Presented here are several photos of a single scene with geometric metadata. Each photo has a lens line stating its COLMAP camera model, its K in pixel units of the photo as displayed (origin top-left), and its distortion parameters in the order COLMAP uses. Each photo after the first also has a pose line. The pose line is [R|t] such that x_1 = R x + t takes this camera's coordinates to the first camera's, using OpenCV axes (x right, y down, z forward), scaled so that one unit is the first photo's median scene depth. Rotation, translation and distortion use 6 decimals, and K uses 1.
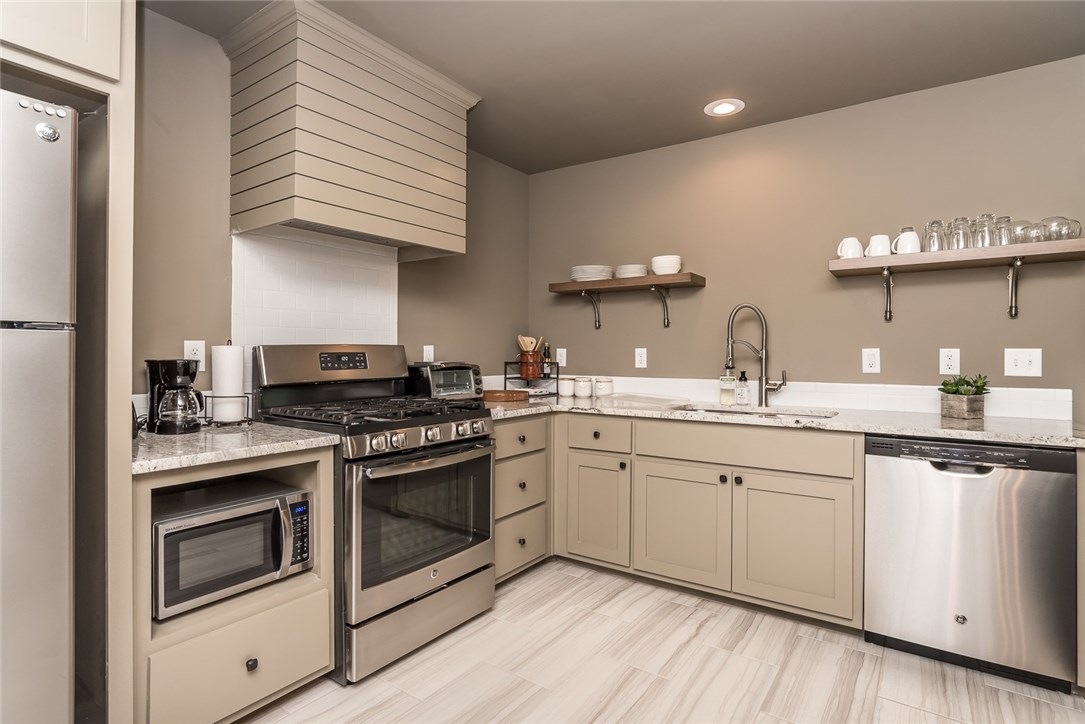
lens RADIAL K [[567.7, 0, 515.8], [0, 567.7, 350.9], [0, 0, 1]] dist [-0.026524, 0.003710]
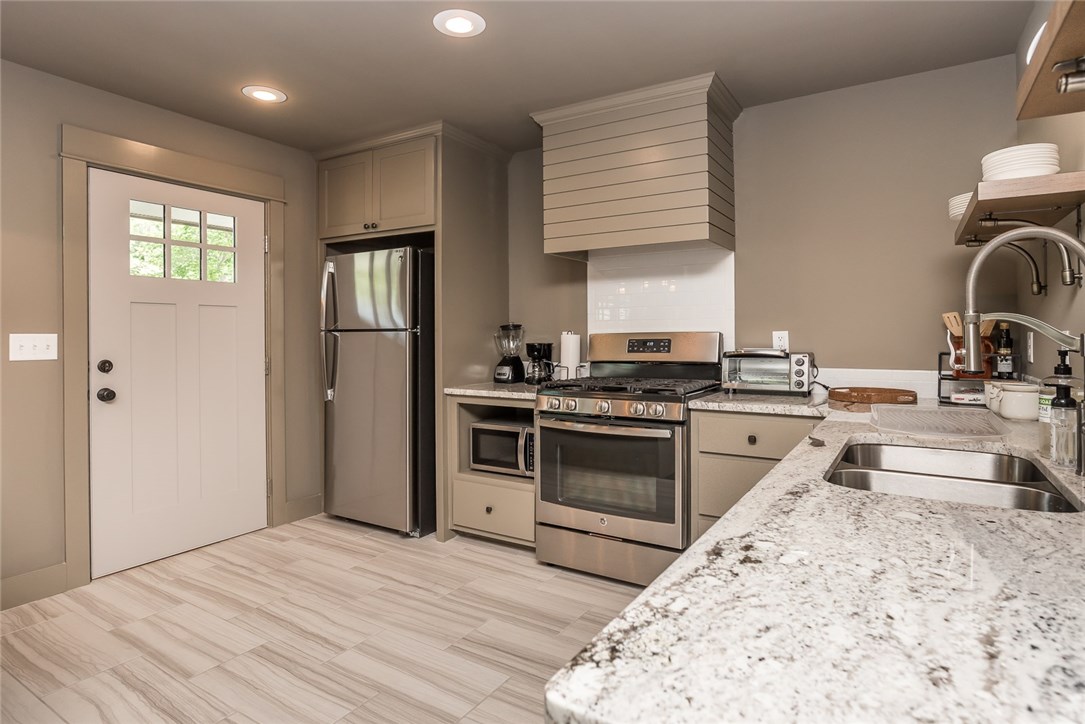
lens RADIAL K [[580.7, 0, 534.8], [0, 580.7, 337.0], [0, 0, 1]] dist [-0.033480, 0.002457]
pose [[0.074876, -0.000622, -0.997193, 0.905519], [0.007023, 0.999975, -0.000096, -0.002969], [0.997168, -0.006996, 0.074878, 0.634919]]
